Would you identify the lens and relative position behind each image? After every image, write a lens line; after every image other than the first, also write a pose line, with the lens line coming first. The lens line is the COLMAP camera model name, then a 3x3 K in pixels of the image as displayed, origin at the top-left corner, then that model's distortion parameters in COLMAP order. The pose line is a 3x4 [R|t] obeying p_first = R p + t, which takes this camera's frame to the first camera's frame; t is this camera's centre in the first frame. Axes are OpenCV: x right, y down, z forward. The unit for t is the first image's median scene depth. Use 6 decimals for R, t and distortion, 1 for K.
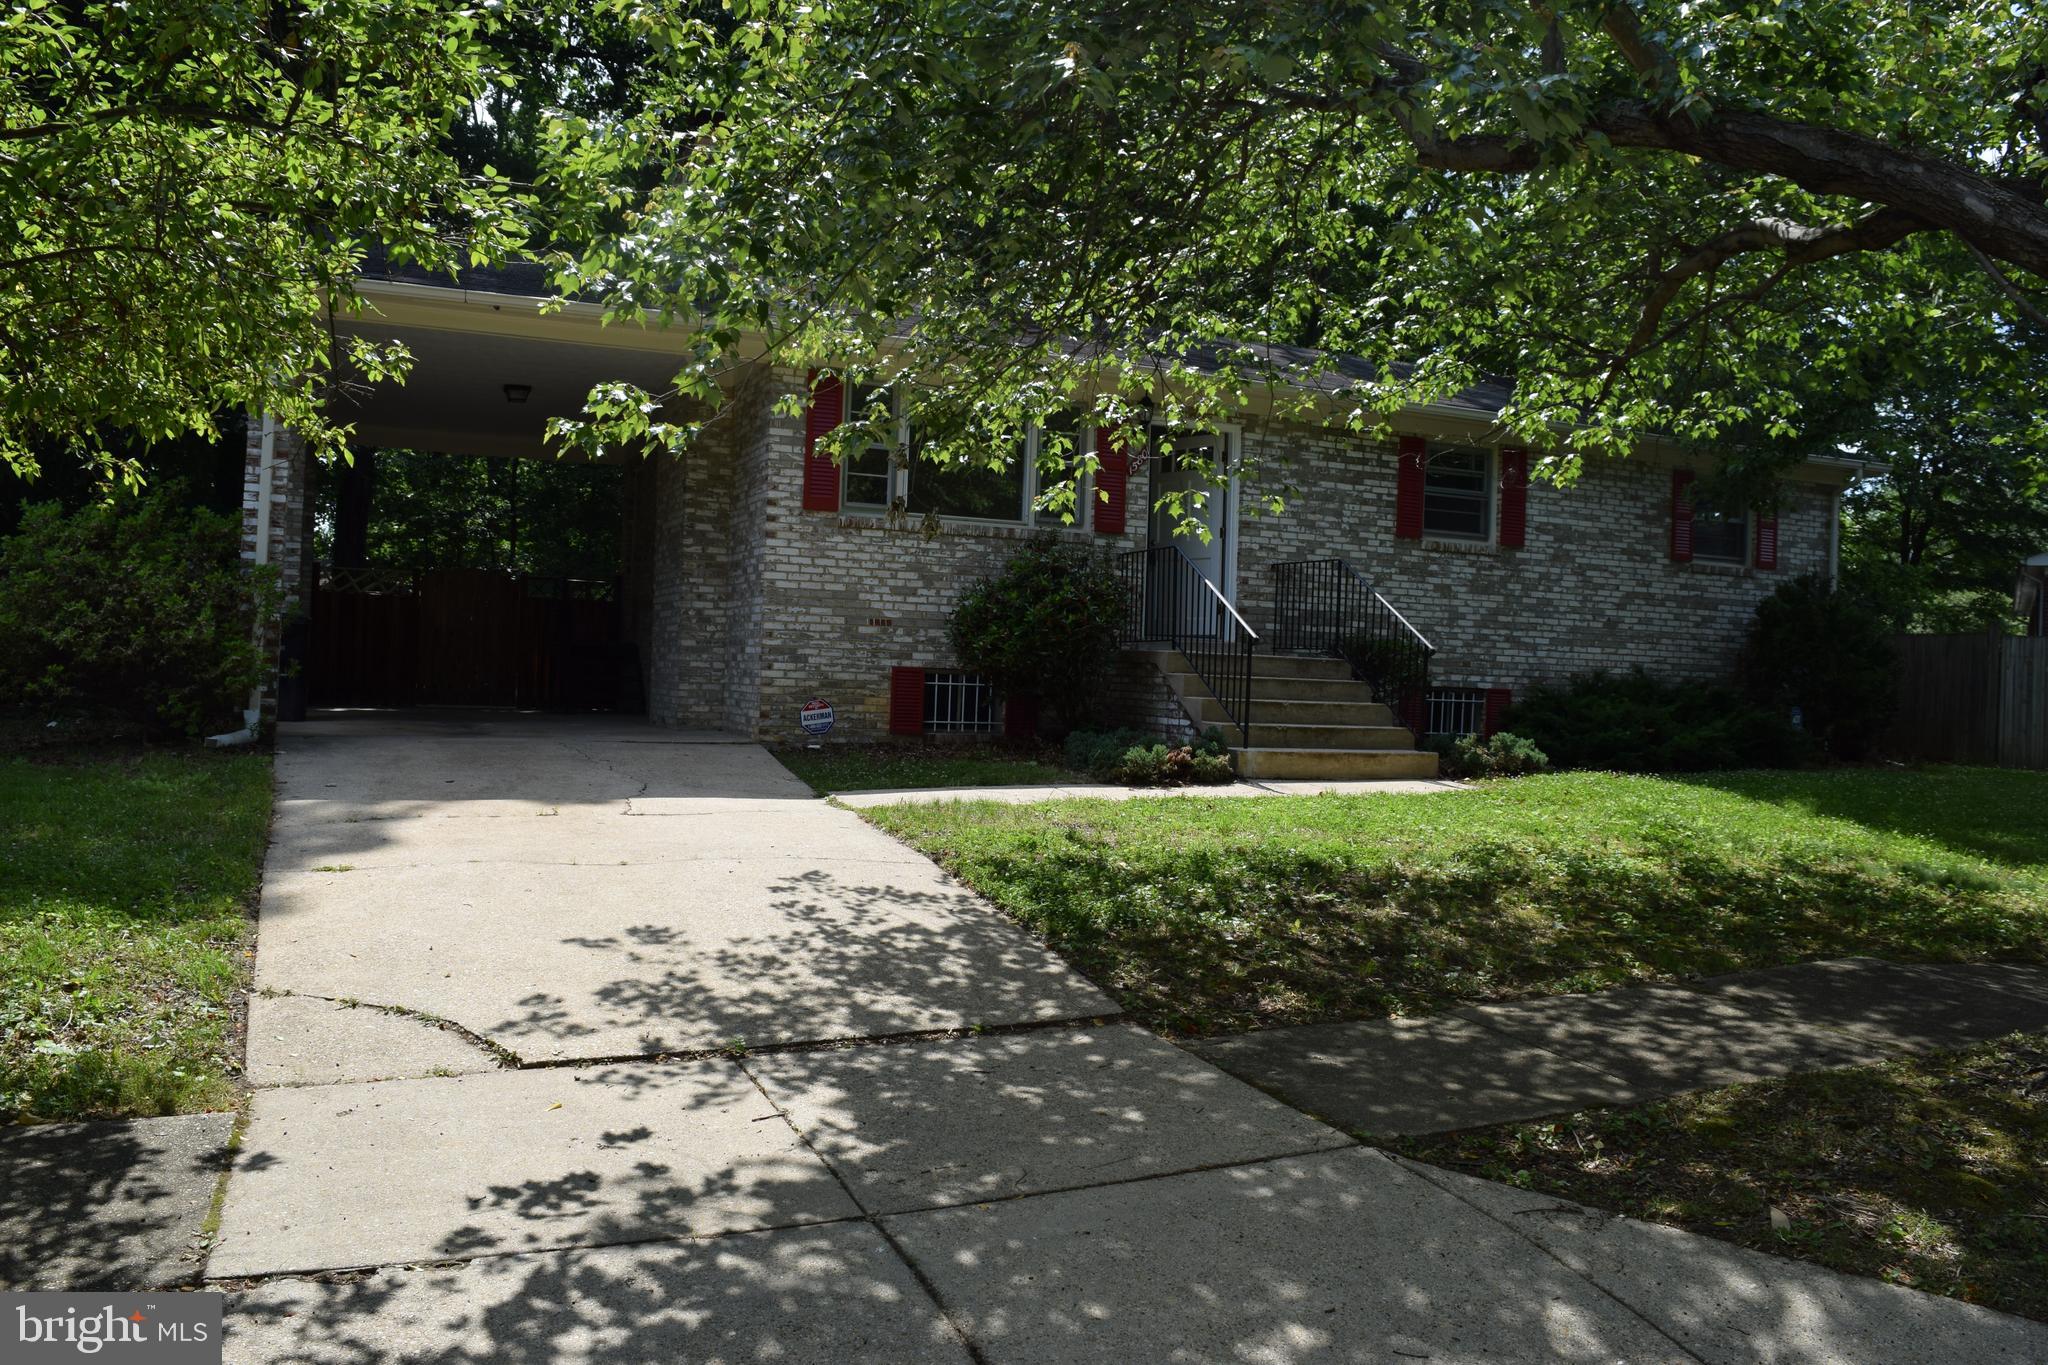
lens RADIAL K [[1595.3, 0, 1024.0], [0, 1595.3, 682.5], [0, 0, 1]] dist [-0.087999, 0.002982]
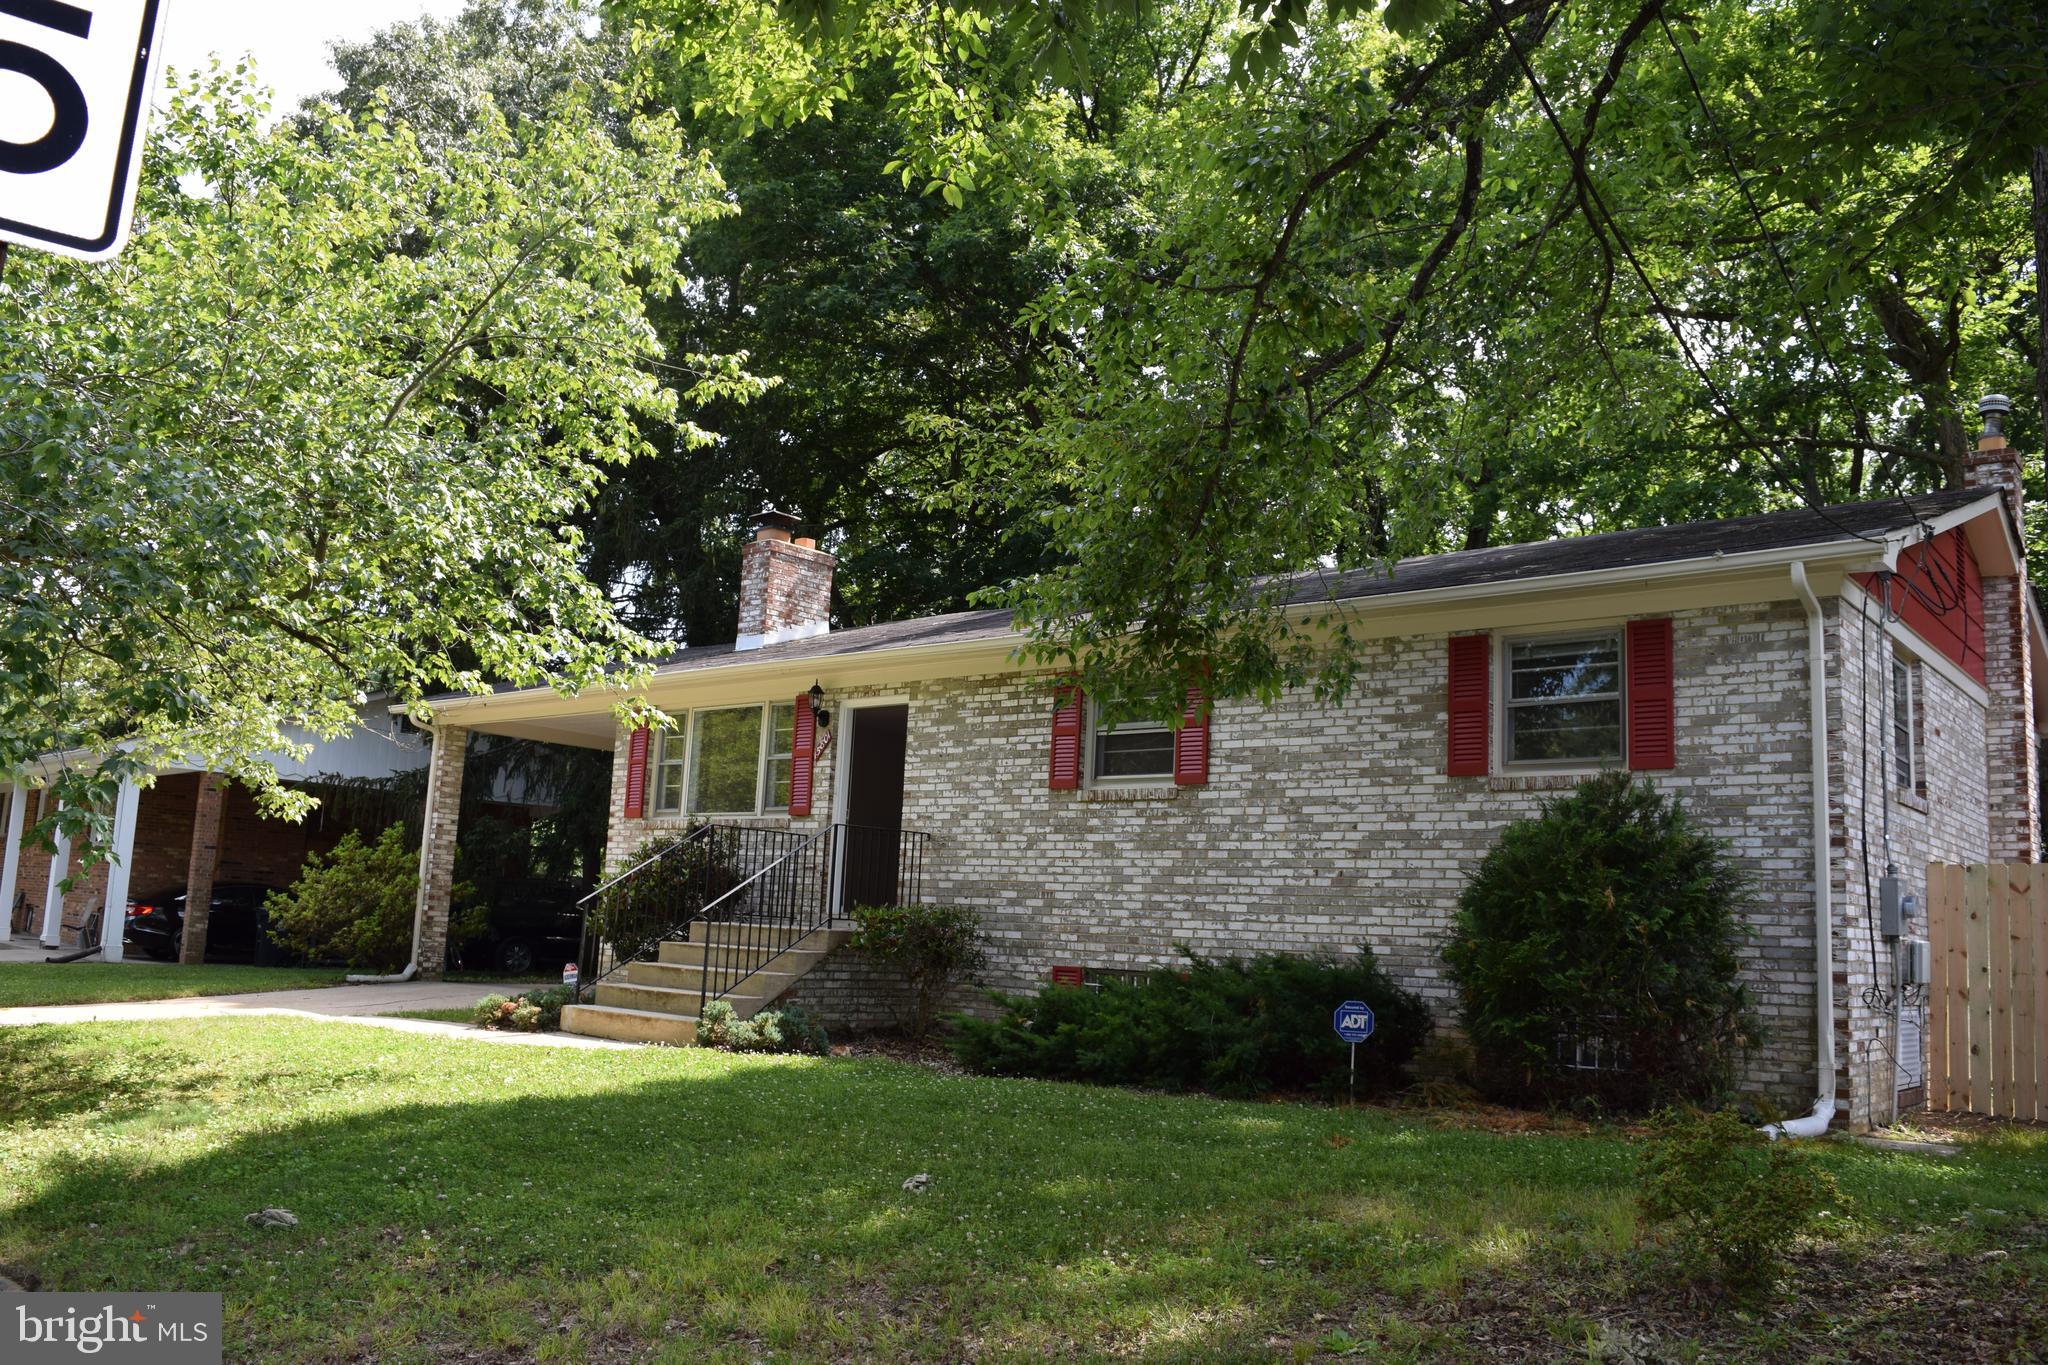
lens RADIAL K [[1607.9, 0, 1024.0], [0, 1607.9, 682.5], [0, 0, 1]] dist [-0.095252, 0.020074]
pose [[0.451798, -0.155107, -0.878533, 1.039127], [-0.035776, 0.980828, -0.191566, 0.018523], [0.891403, 0.117979, 0.437586, 0.625903]]
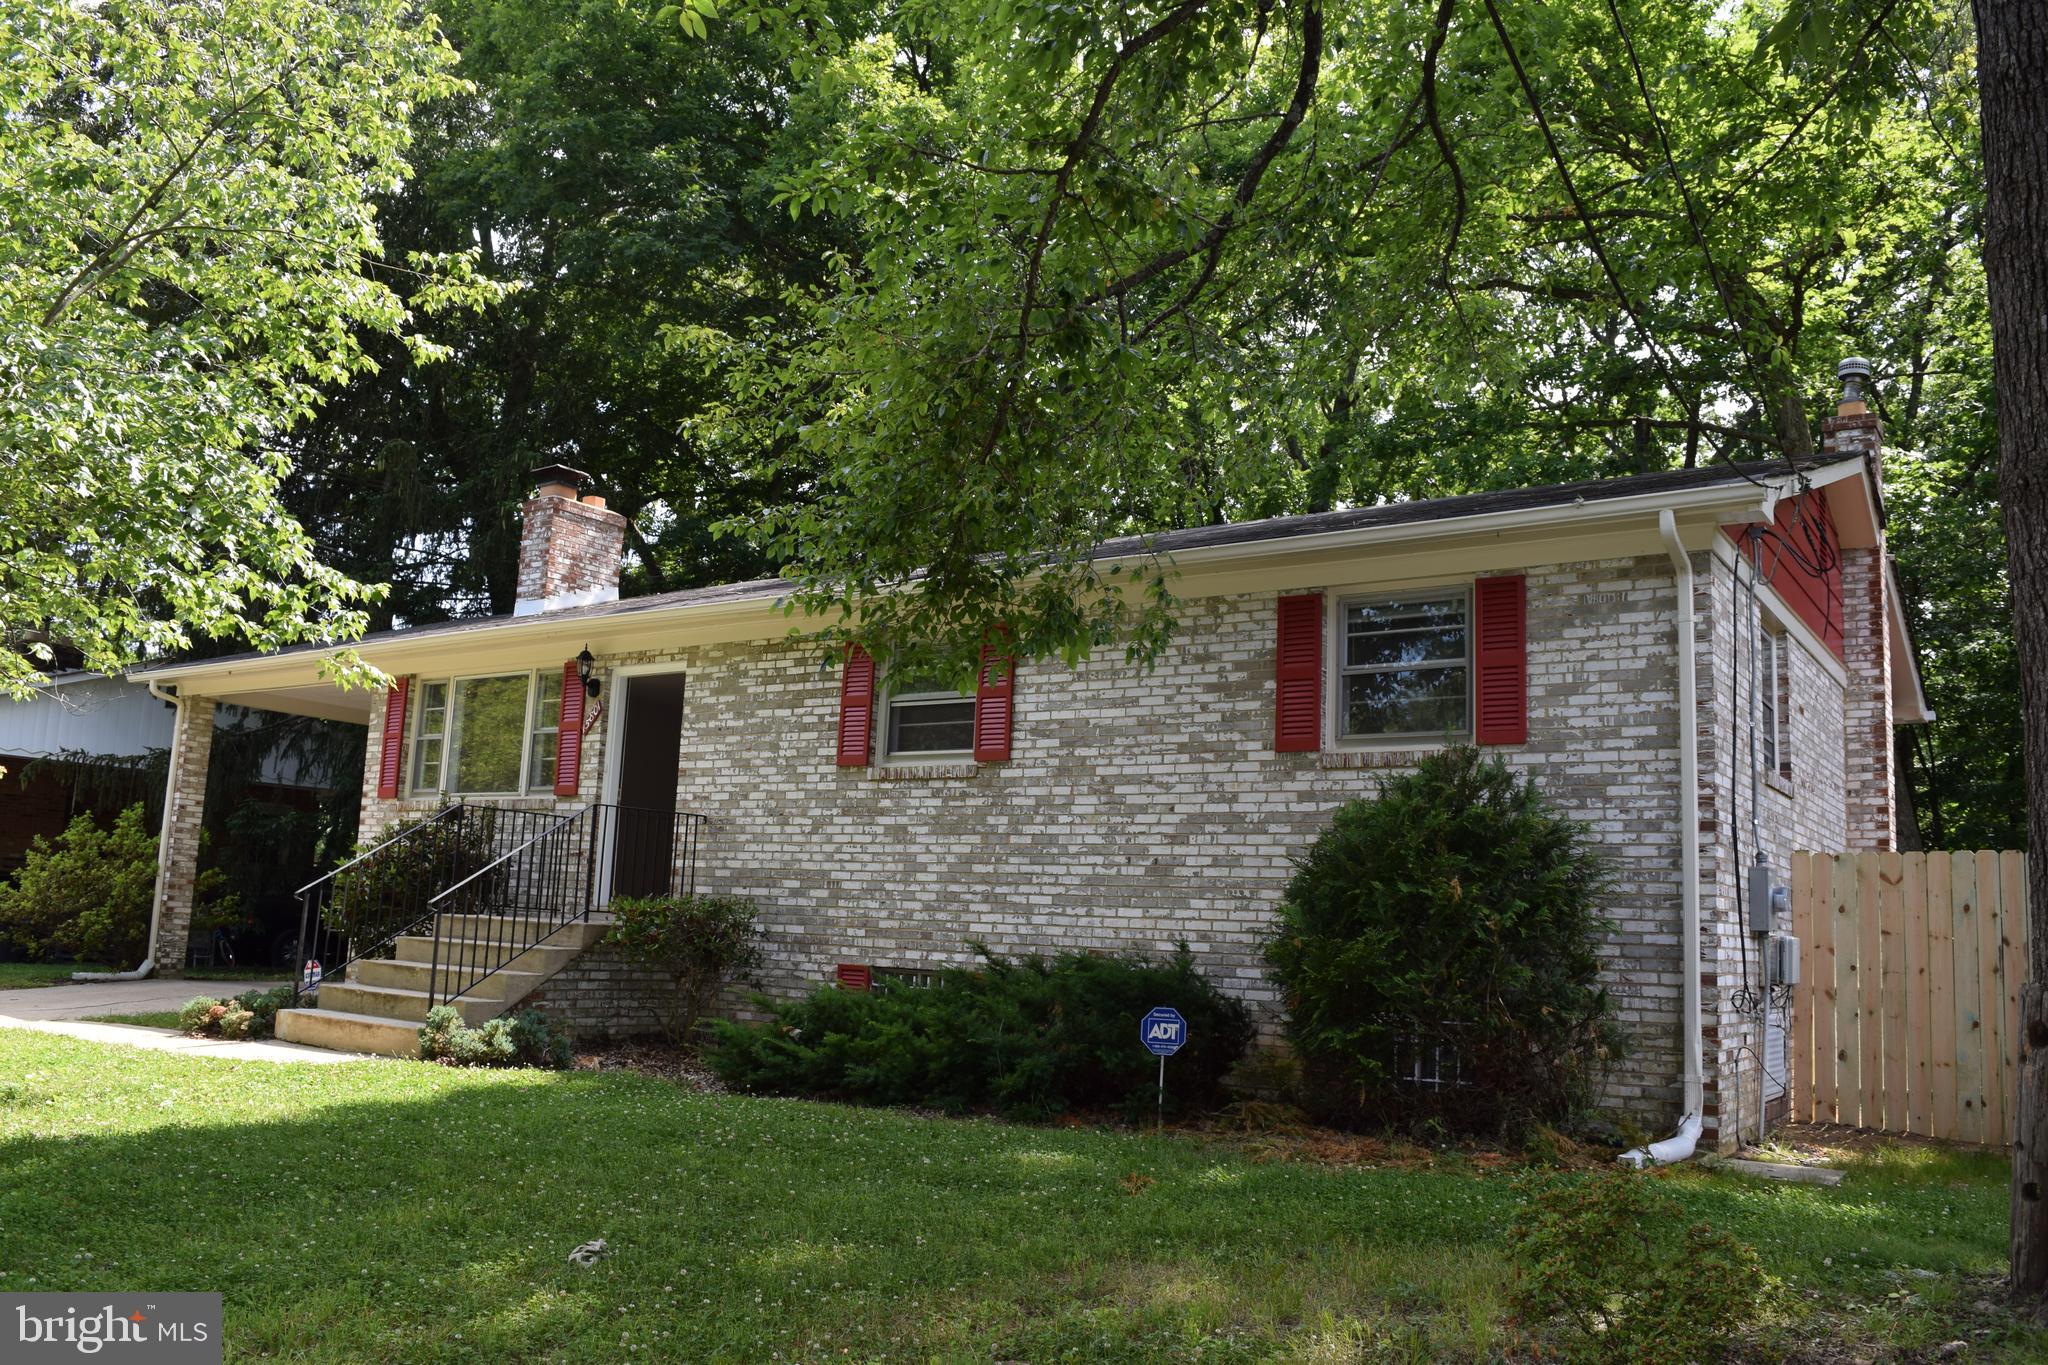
lens RADIAL K [[1600.6, 0, 1024.0], [0, 1600.6, 682.5], [0, 0, 1]] dist [-0.095336, 0.018541]
pose [[0.536477, -0.145193, -0.831331, 0.966477], [-0.028690, 0.981382, -0.189913, 0.012179], [0.843427, 0.125735, 0.522323, 0.695465]]
